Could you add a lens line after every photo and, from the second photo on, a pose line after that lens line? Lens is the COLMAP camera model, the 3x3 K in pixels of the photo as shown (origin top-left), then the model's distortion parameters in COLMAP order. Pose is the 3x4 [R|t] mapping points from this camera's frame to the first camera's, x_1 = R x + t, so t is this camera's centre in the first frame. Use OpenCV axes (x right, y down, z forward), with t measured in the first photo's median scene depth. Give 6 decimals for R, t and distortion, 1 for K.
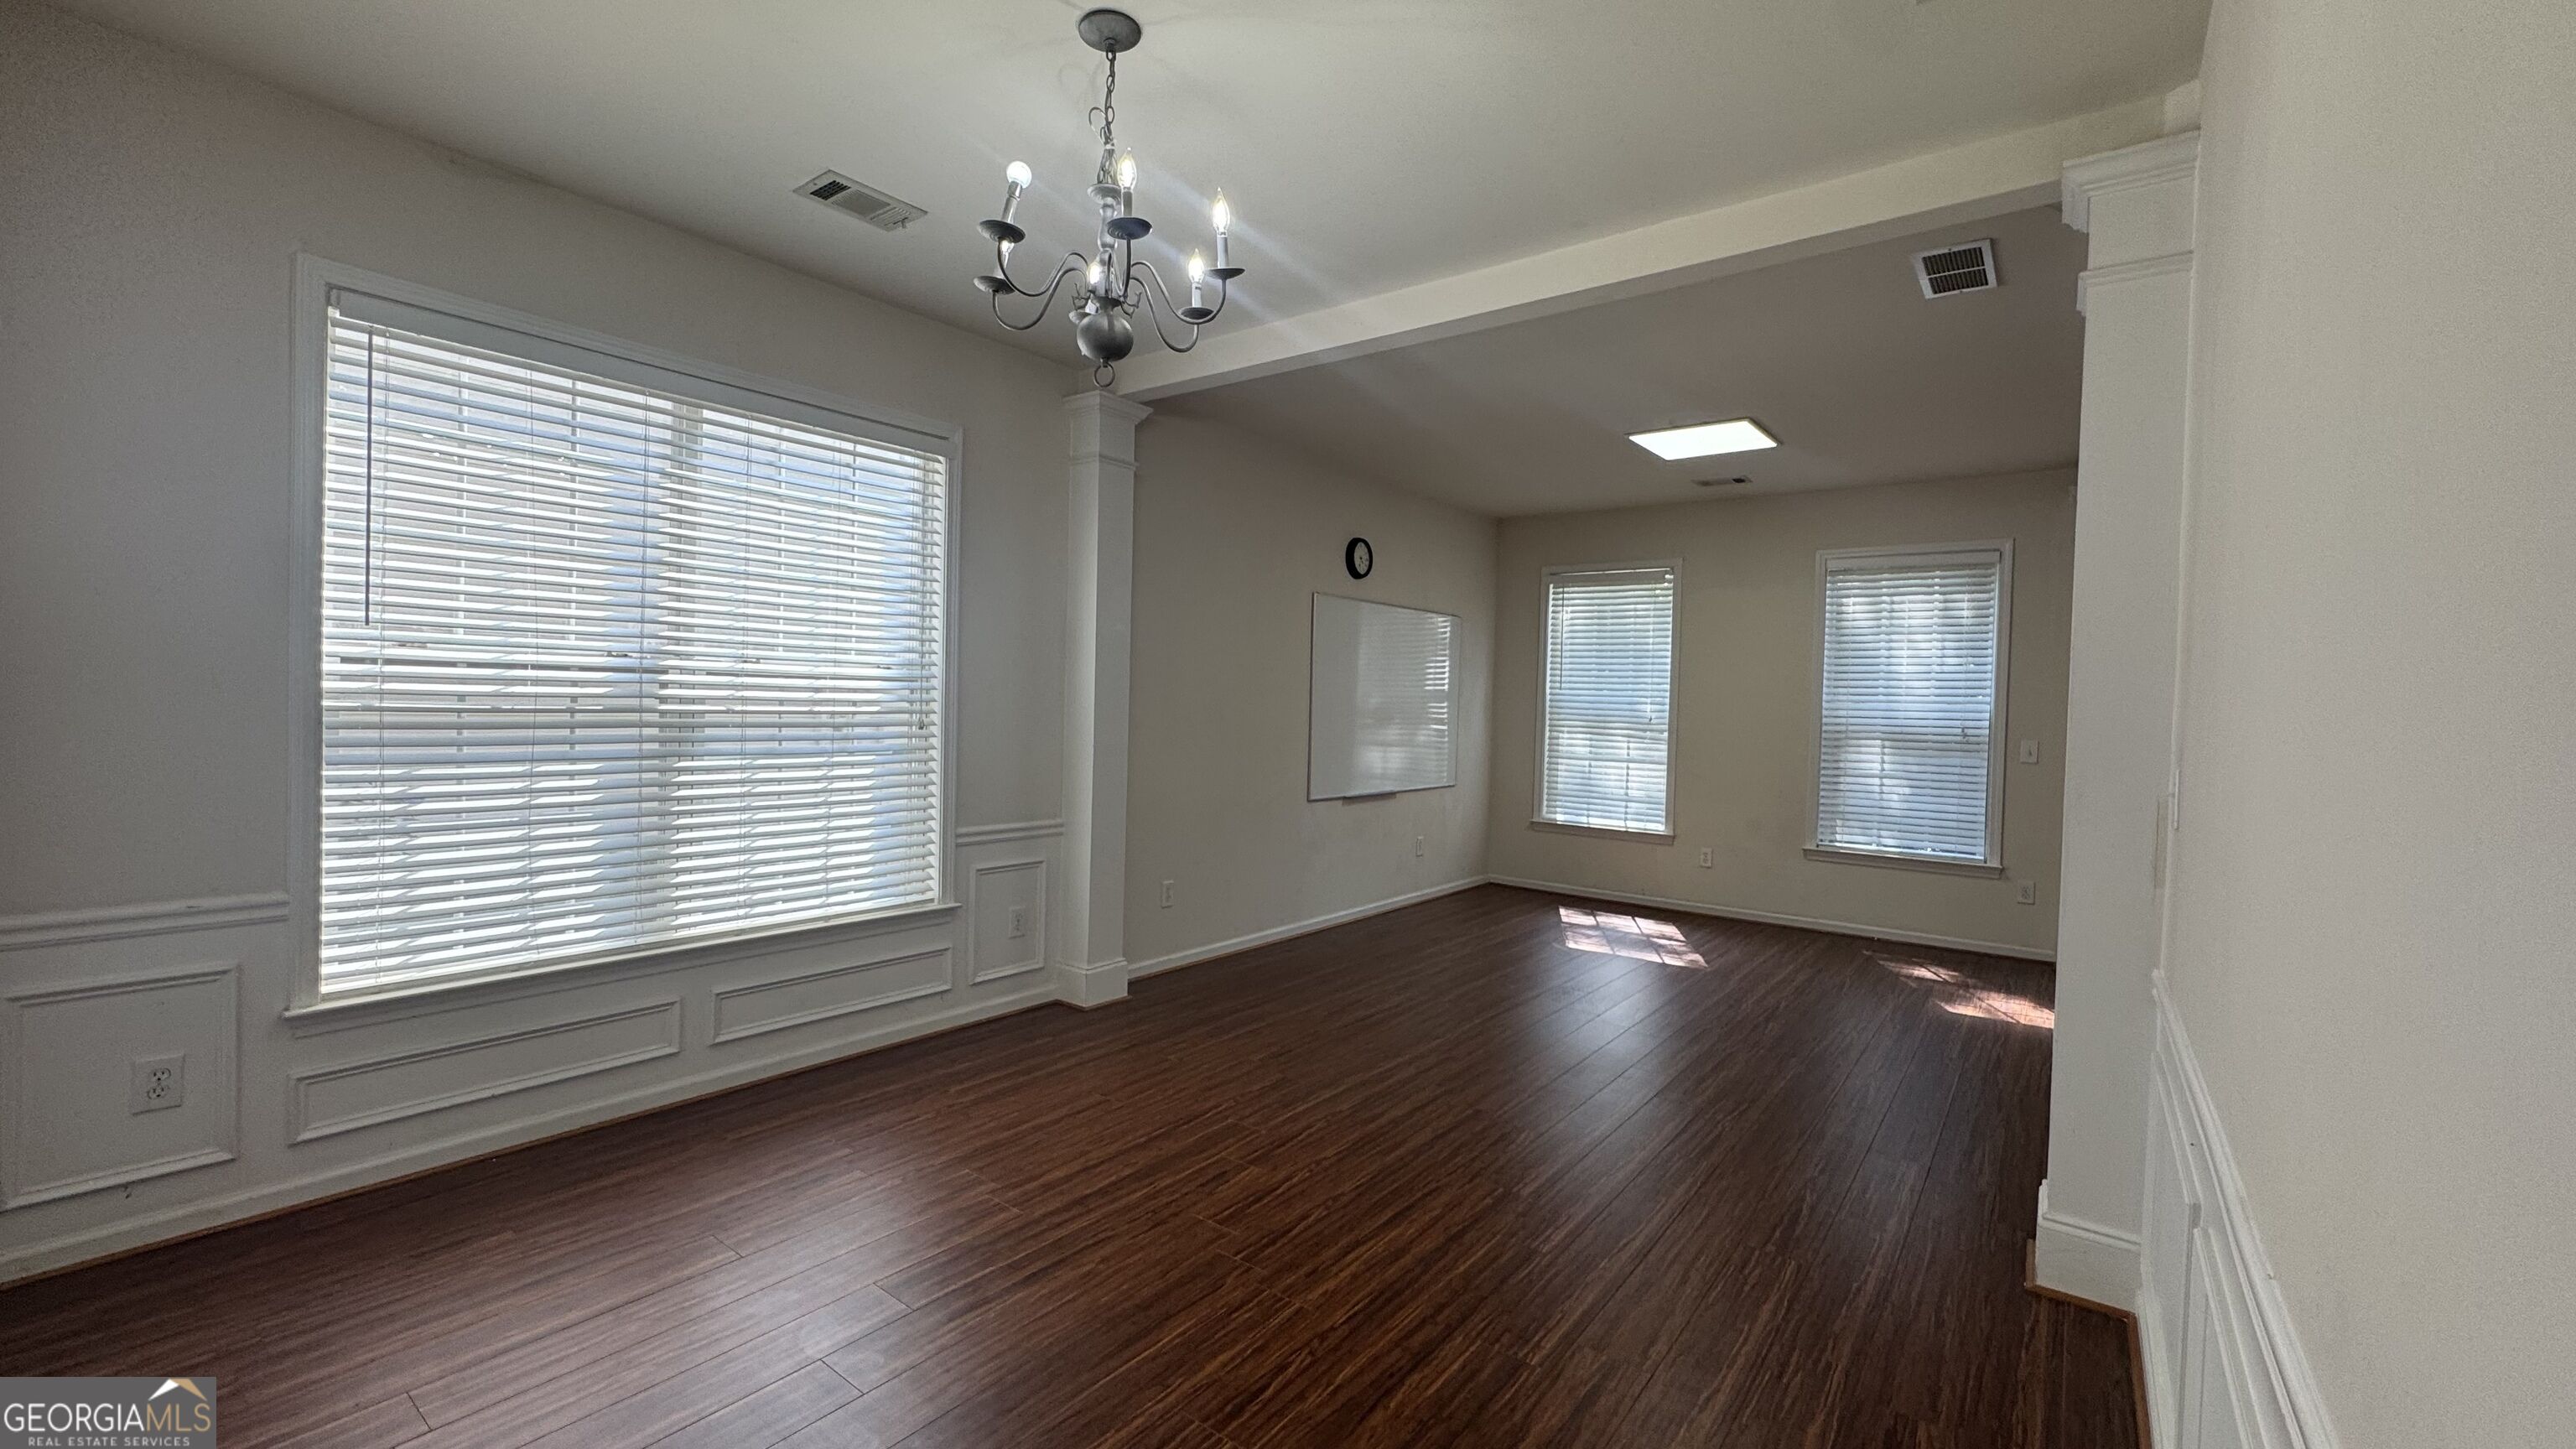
lens RADIAL K [[1030.7, 0, 1286.5], [0, 1030.7, 722.5], [0, 0, 1]] dist [-0.001430, -0.000223]
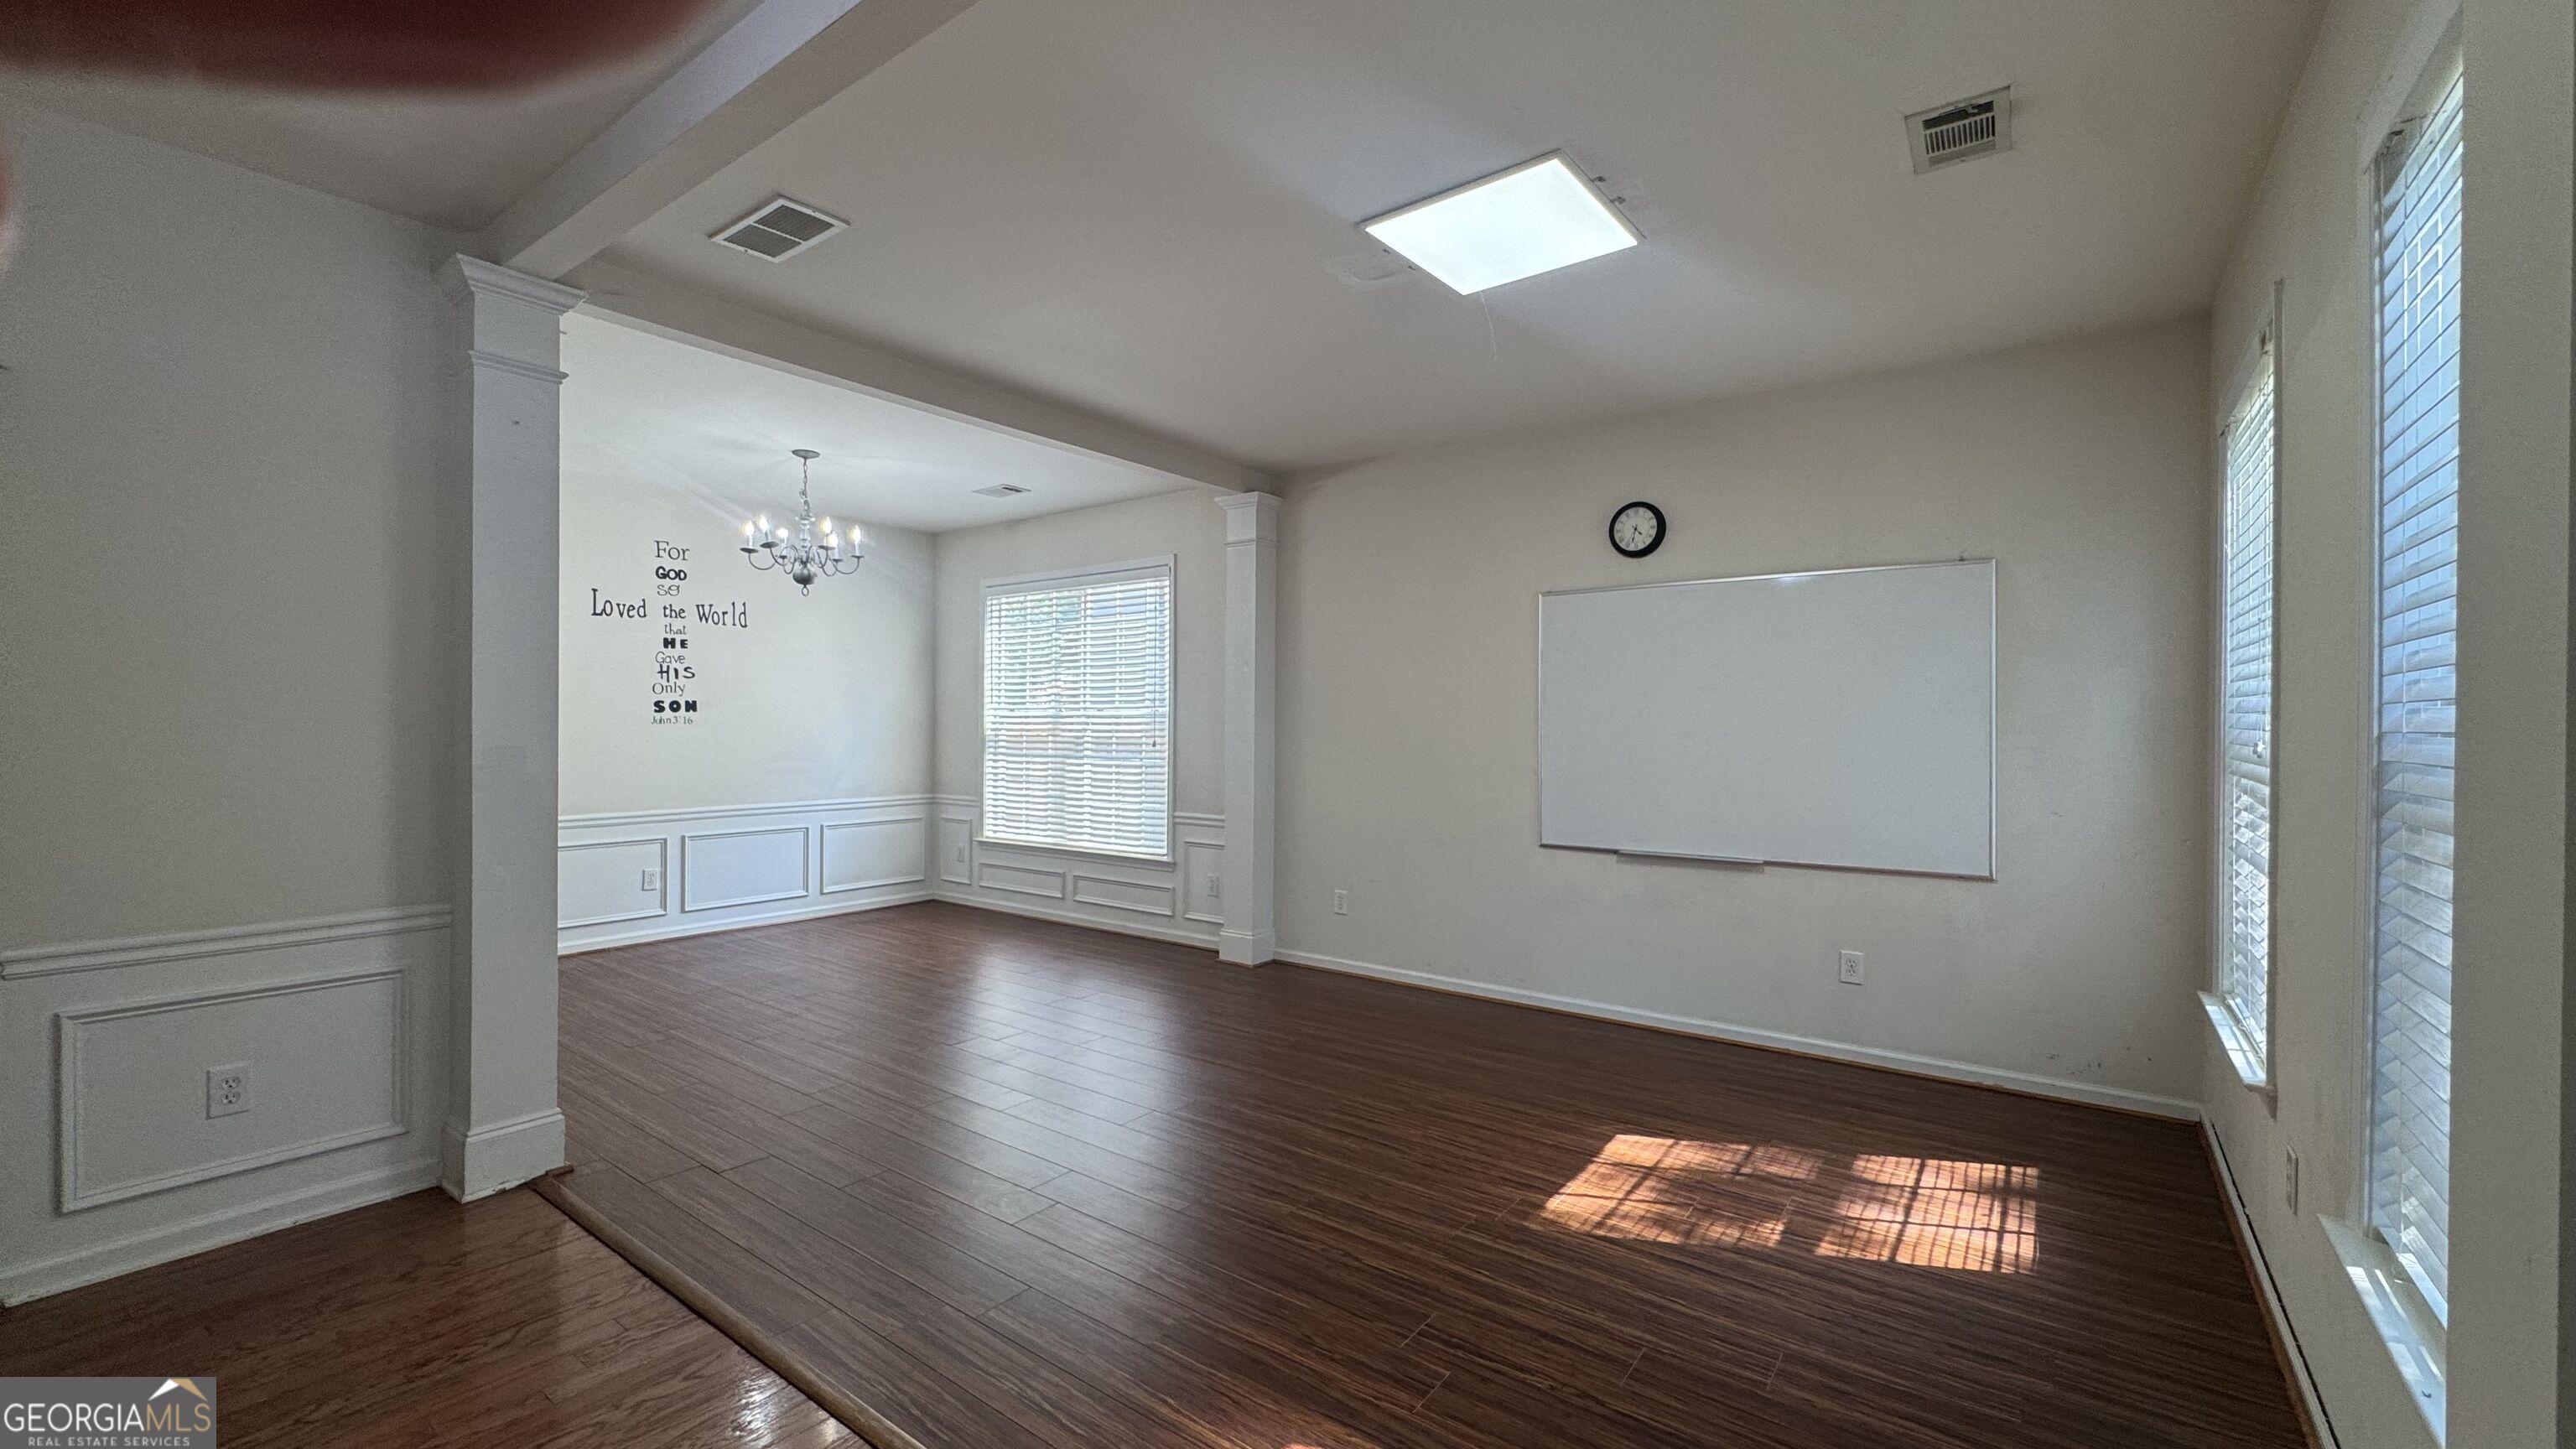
lens RADIAL K [[1030.7, 0, 1286.5], [0, 1030.7, 722.5], [0, 0, 1]] dist [-0.001430, -0.000223]
pose [[0.014303, -0.002409, -0.999895, 1.384992], [-0.006001, 0.999979, -0.002495, -0.034144], [0.999880, 0.006036, 0.014289, 1.284891]]
